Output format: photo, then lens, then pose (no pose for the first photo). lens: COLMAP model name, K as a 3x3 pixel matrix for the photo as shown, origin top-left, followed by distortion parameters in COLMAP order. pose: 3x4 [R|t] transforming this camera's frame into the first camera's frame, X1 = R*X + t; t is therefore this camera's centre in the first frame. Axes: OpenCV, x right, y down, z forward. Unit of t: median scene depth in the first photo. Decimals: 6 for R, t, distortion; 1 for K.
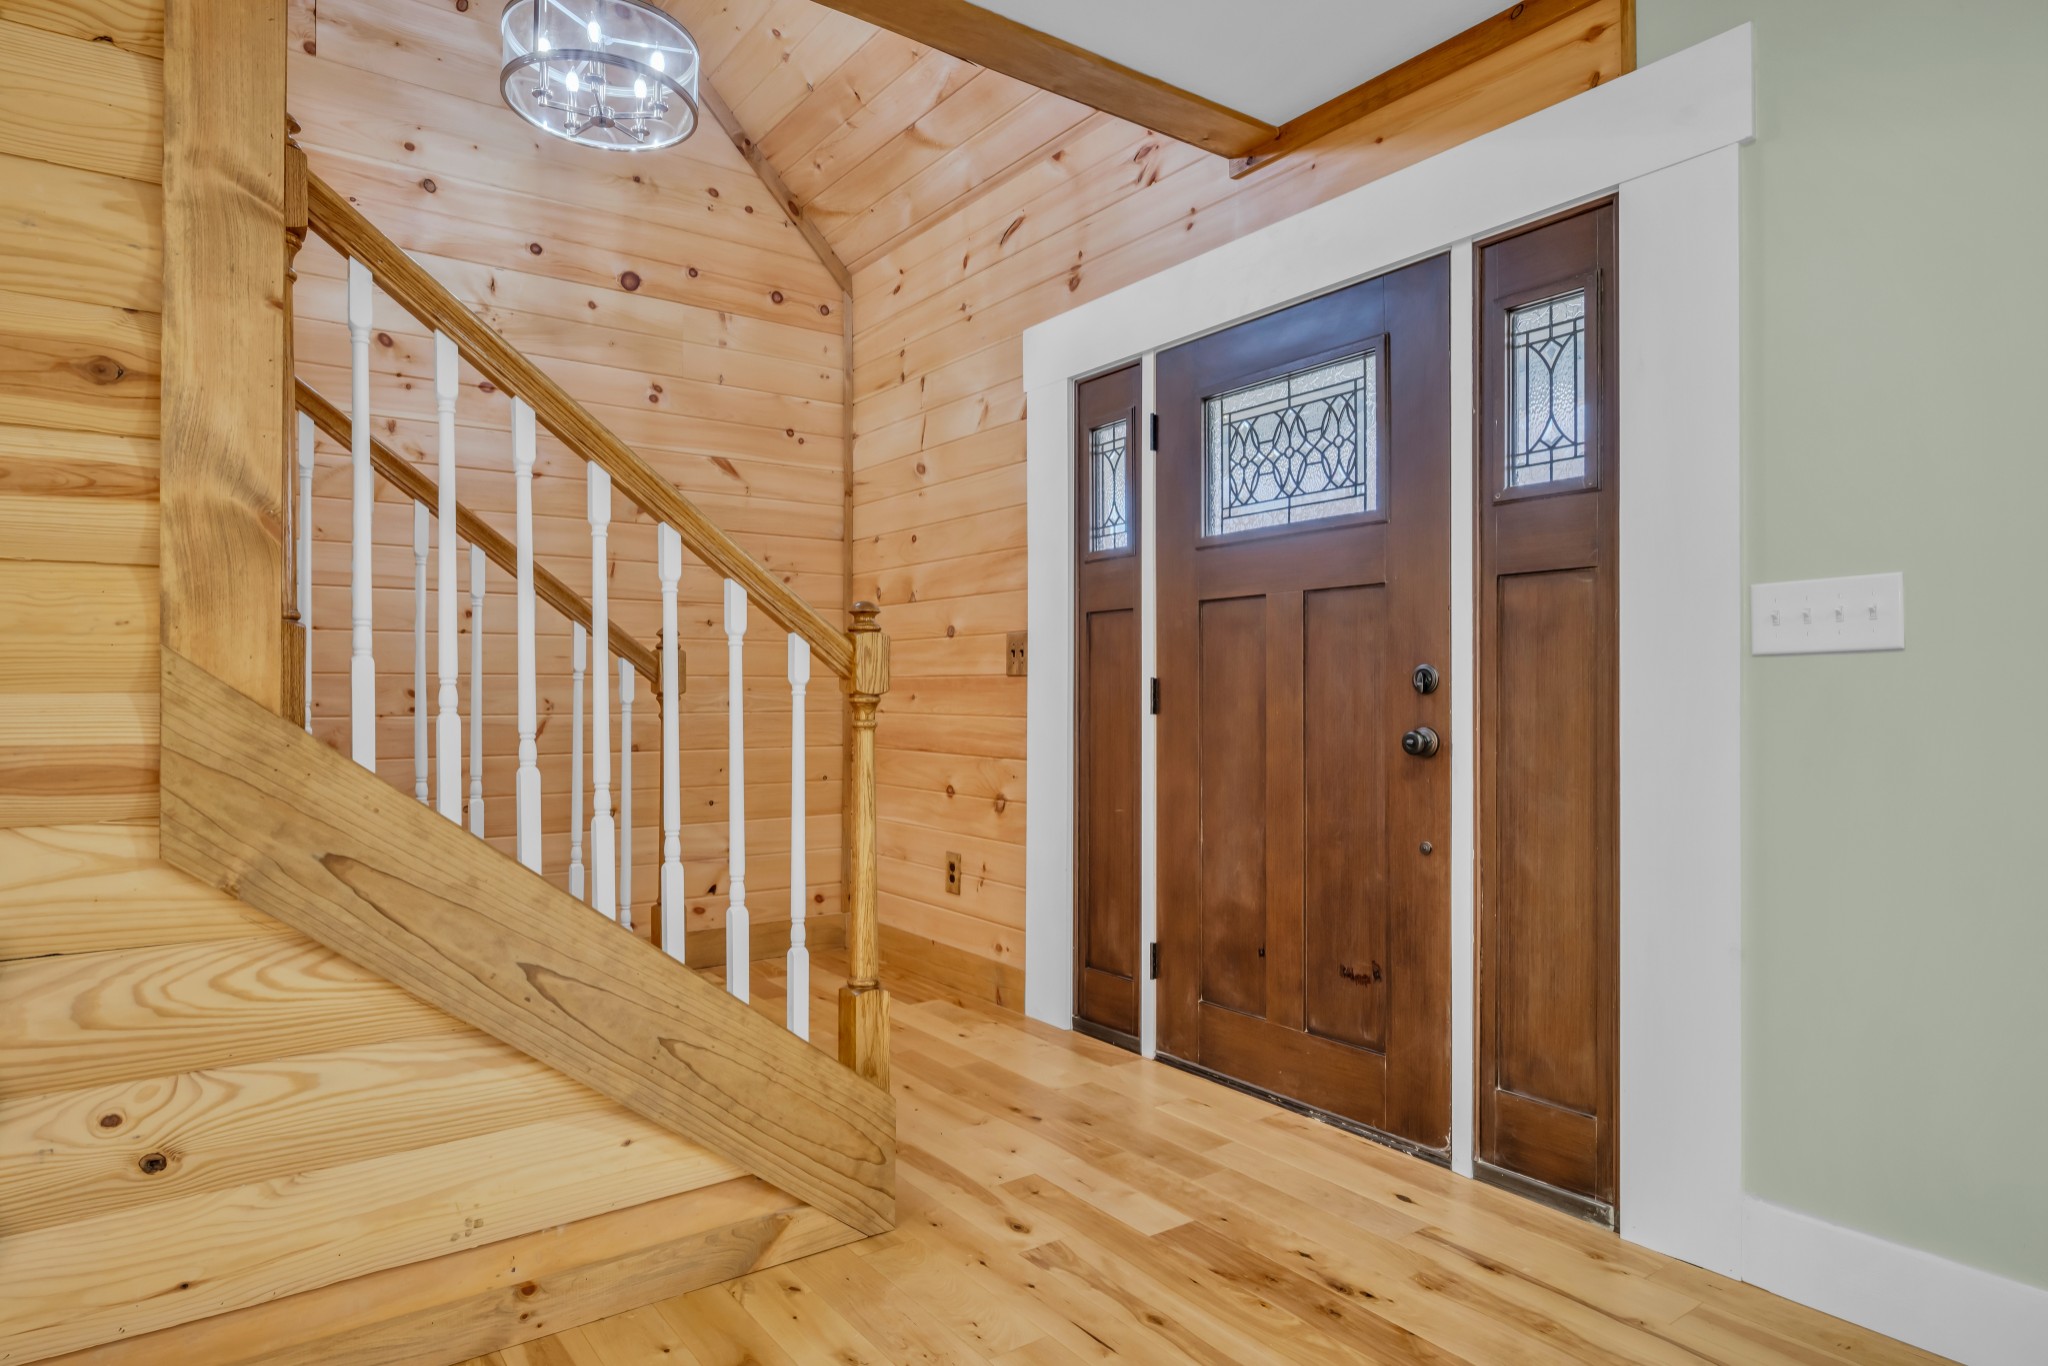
lens RADIAL K [[1151.8, 0, 971.5], [0, 1151.8, 694.7], [0, 0, 1]] dist [-0.001890, -0.000328]
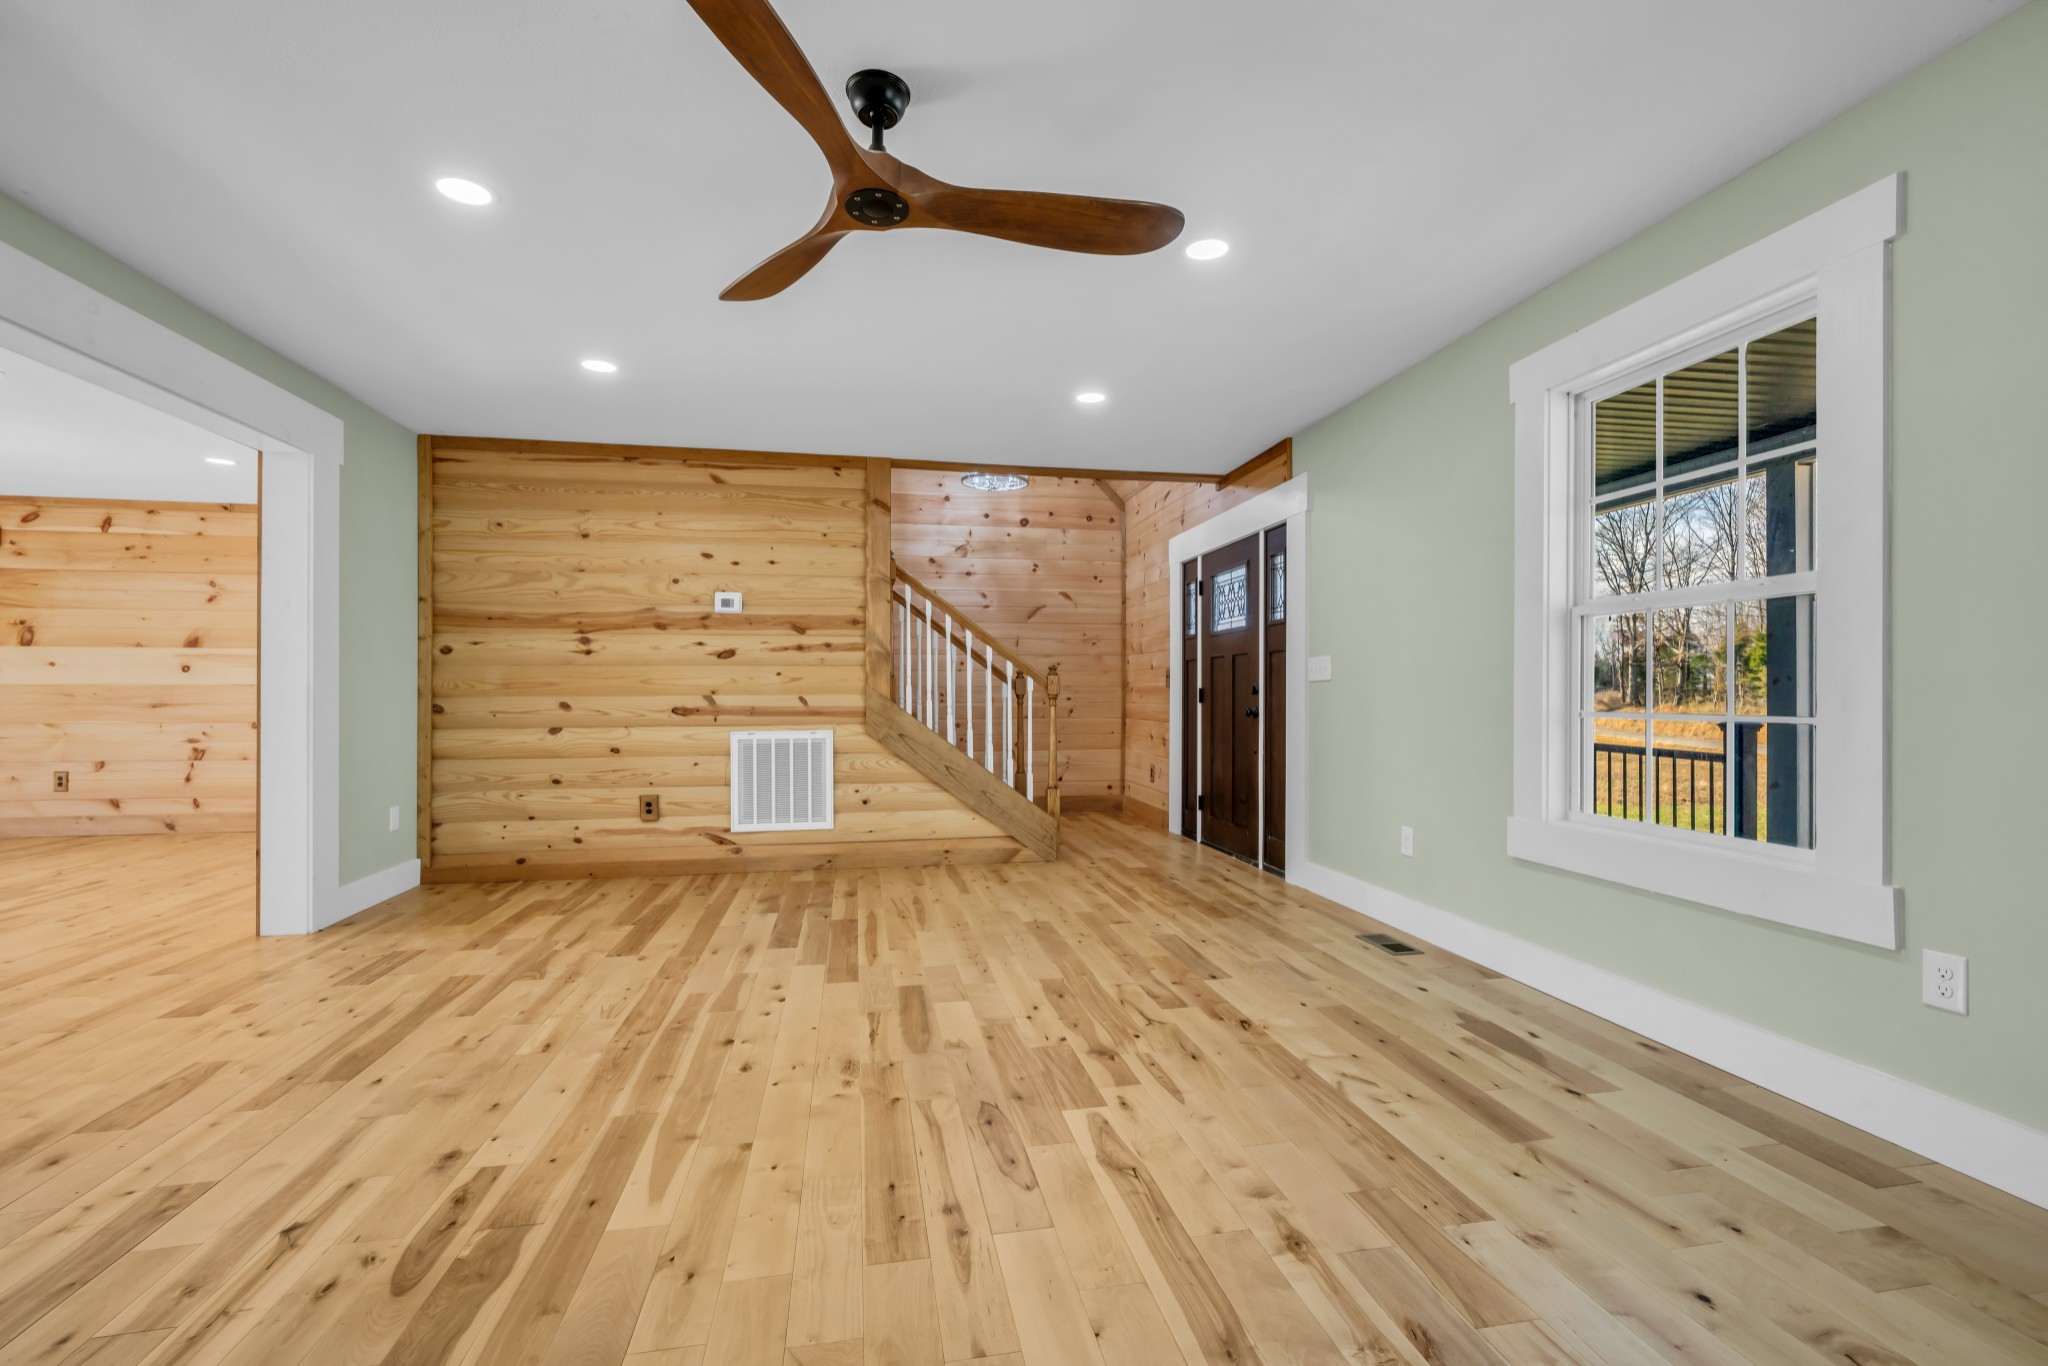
lens RADIAL K [[876.0, 0, 1024.0], [0, 876.0, 708.4], [0, 0, 1]] dist [0.001104, 0.000191]
pose [[0.913216, 0.006025, -0.407432, 0.704007], [0.000351, 0.999879, 0.015573, -0.000618], [0.407477, -0.014365, 0.913103, -1.053375]]
